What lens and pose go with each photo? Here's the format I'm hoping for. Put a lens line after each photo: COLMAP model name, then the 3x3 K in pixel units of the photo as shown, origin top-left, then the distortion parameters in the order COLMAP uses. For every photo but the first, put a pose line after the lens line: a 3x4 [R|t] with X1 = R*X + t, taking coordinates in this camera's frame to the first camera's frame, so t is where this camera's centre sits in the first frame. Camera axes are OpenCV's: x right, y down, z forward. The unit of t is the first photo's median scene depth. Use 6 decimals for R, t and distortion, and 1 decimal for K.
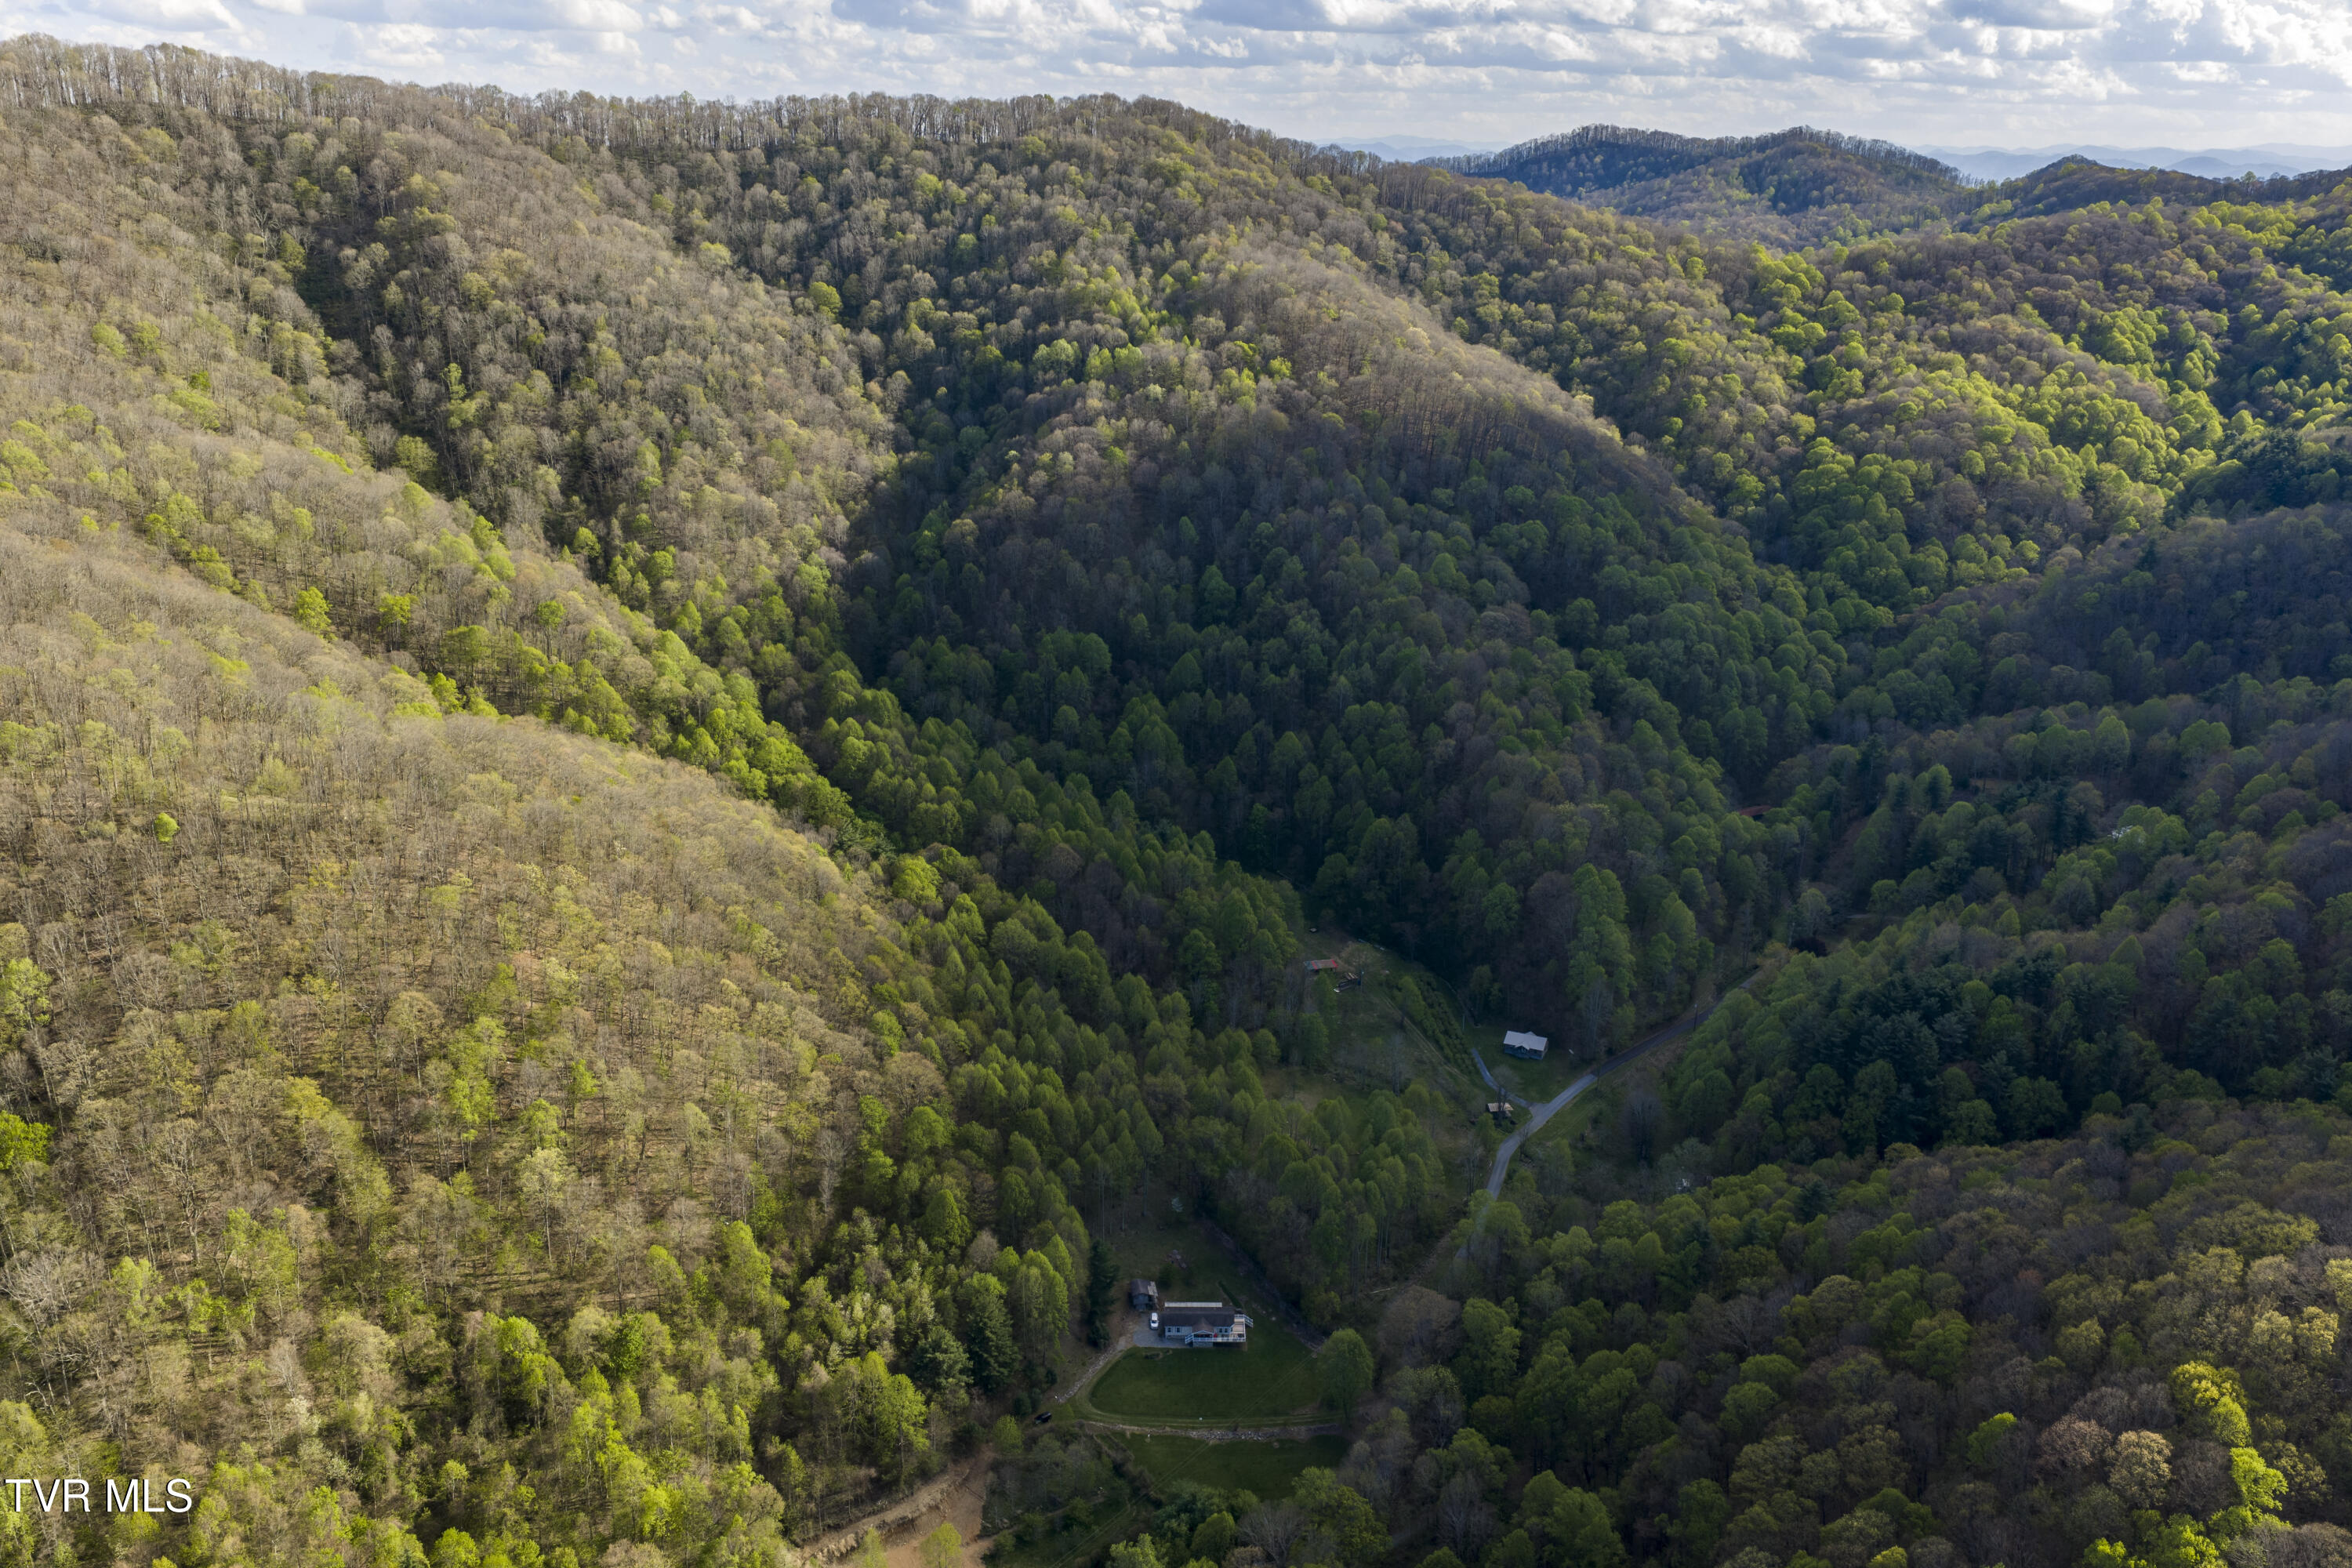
lens RADIAL K [[1952.3, 0, 1191.6], [0, 1952.3, 785.8], [0, 0, 1]] dist [0.006090, -0.000200]
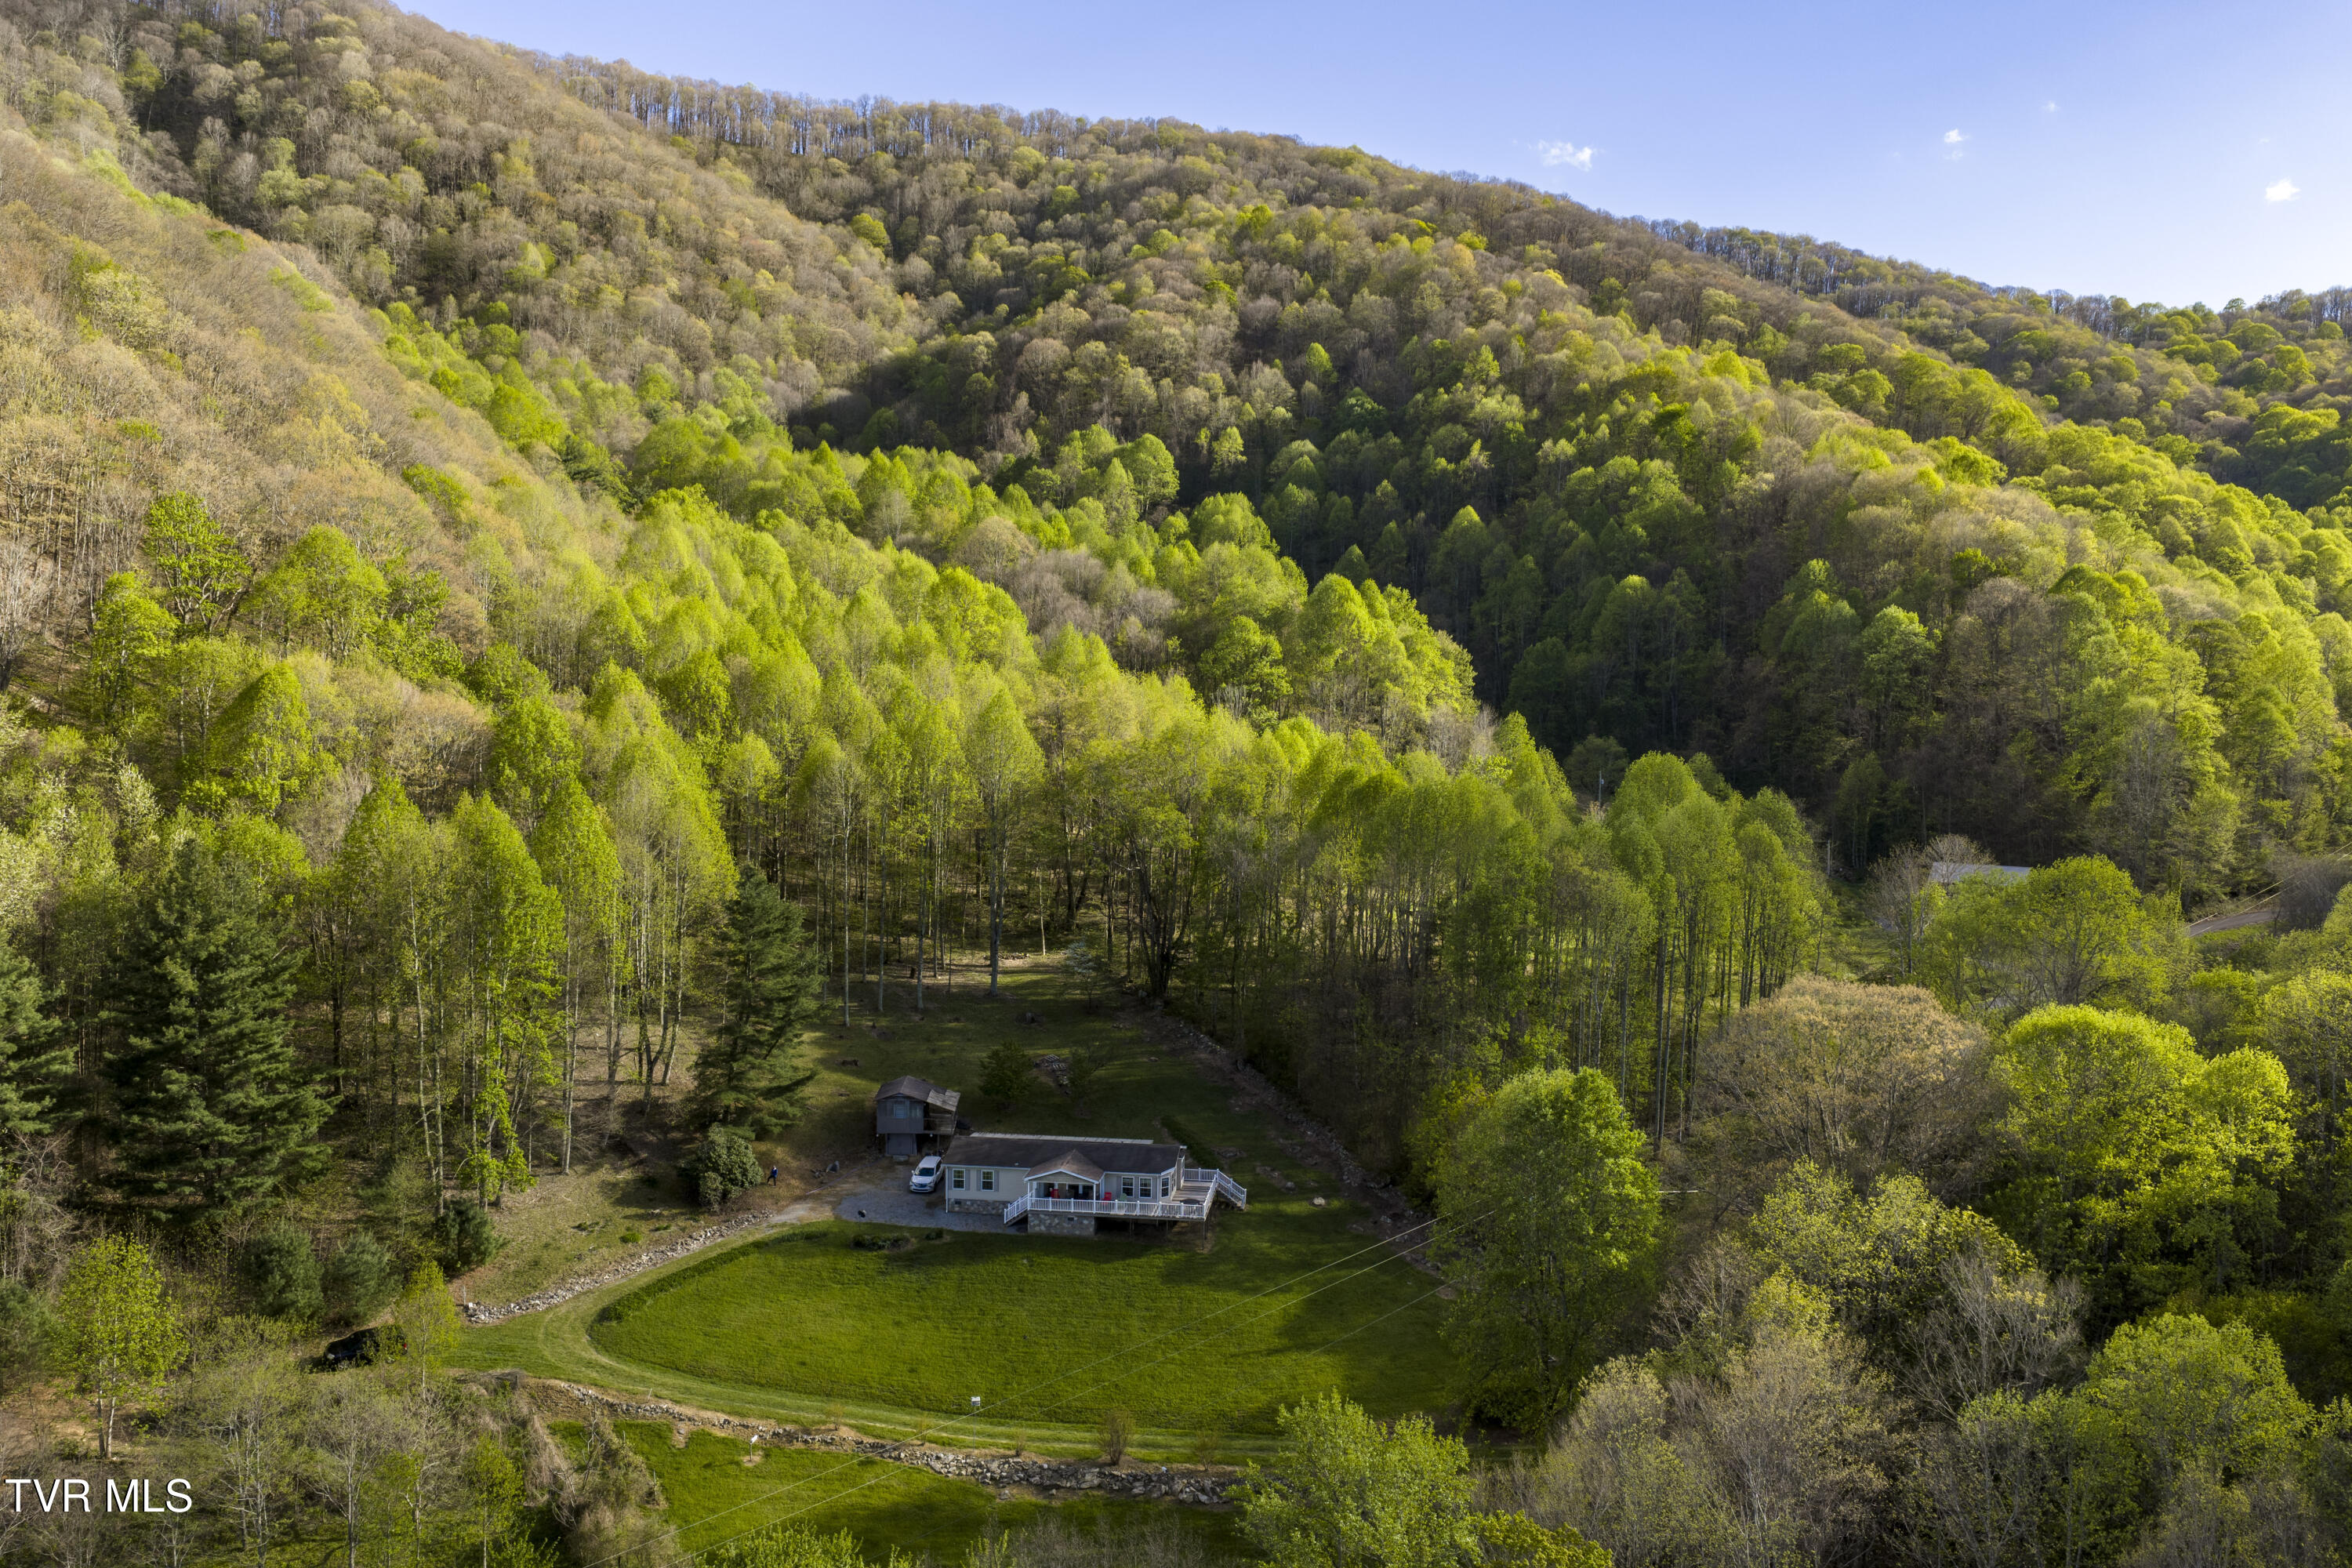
lens RADIAL K [[1943.0, 0, 1183.5], [0, 1943.0, 794.9], [0, 0, 1]] dist [0.011382, -0.019882]
pose [[0.992322, 0.012680, -0.123032, 0.031101], [-0.043503, 0.966953, -0.251215, 0.156016], [0.115781, 0.254639, 0.960080, 0.371375]]
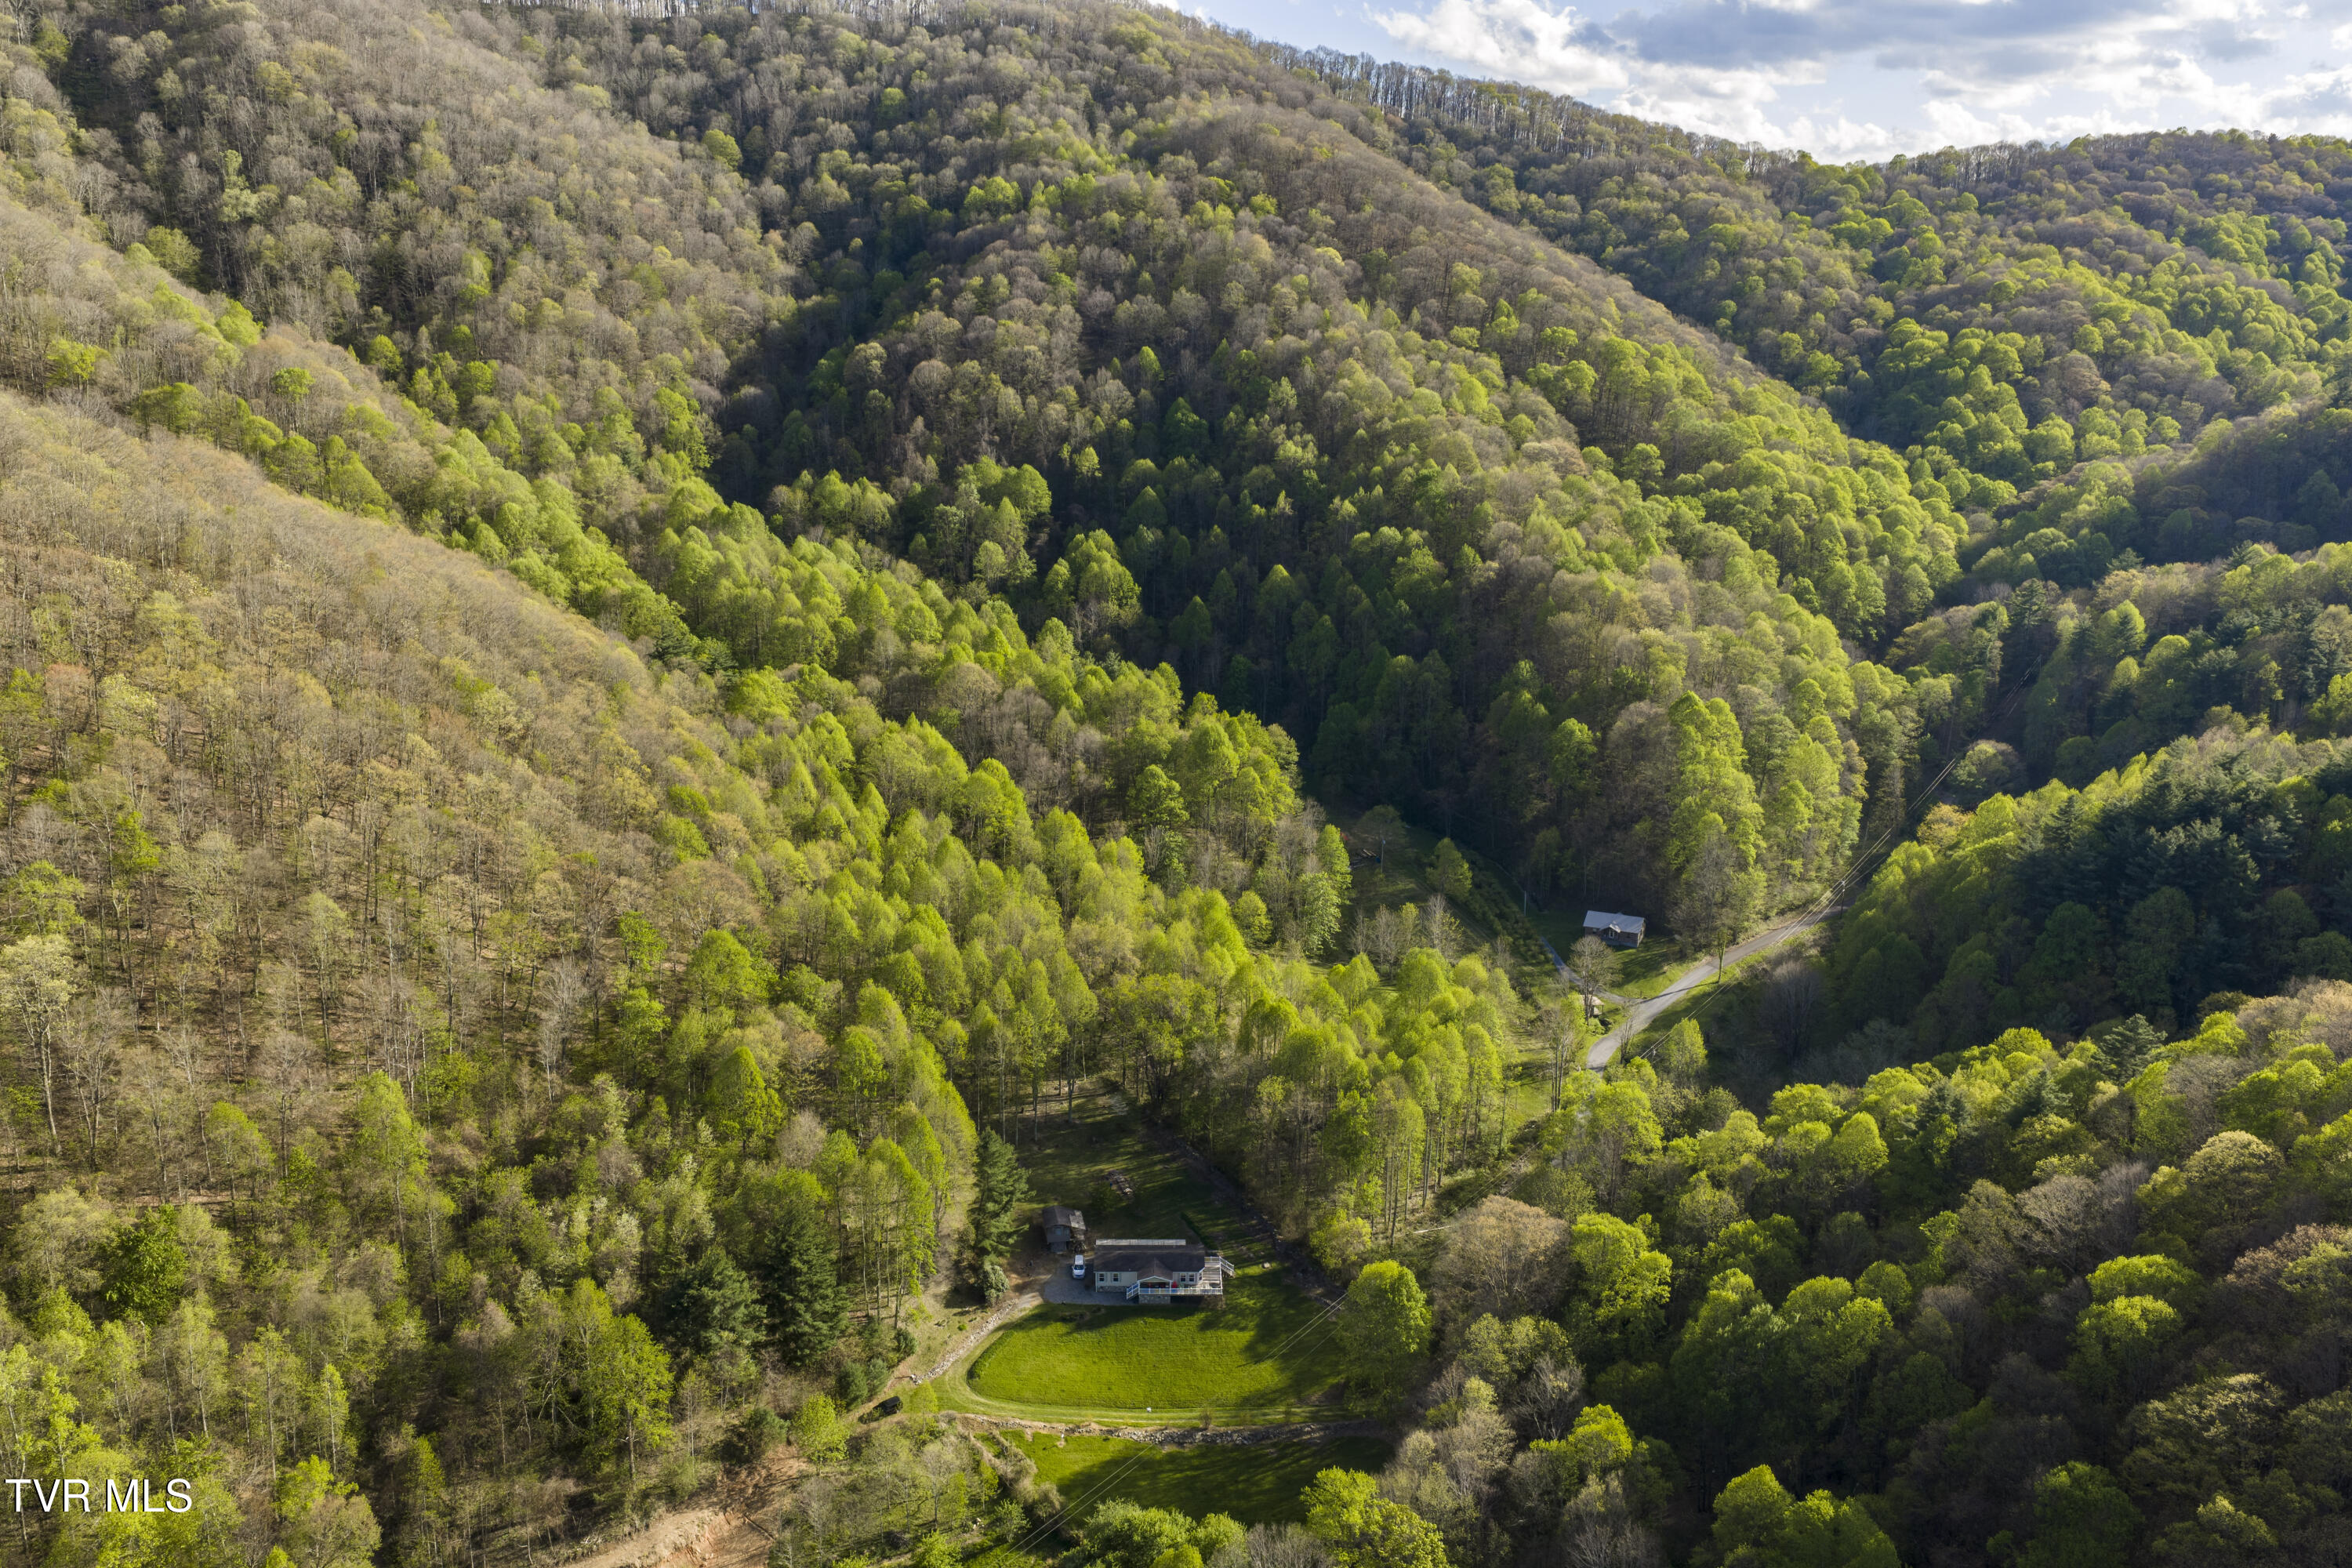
lens RADIAL K [[1943.0, 0, 1183.5], [0, 1943.0, 794.9], [0, 0, 1]] dist [0.011382, -0.019882]
pose [[0.999982, -0.002618, 0.005424, 0.006367], [0.002939, 0.998191, -0.060051, 0.085130], [-0.005257, 0.060065, 0.998181, 0.192713]]
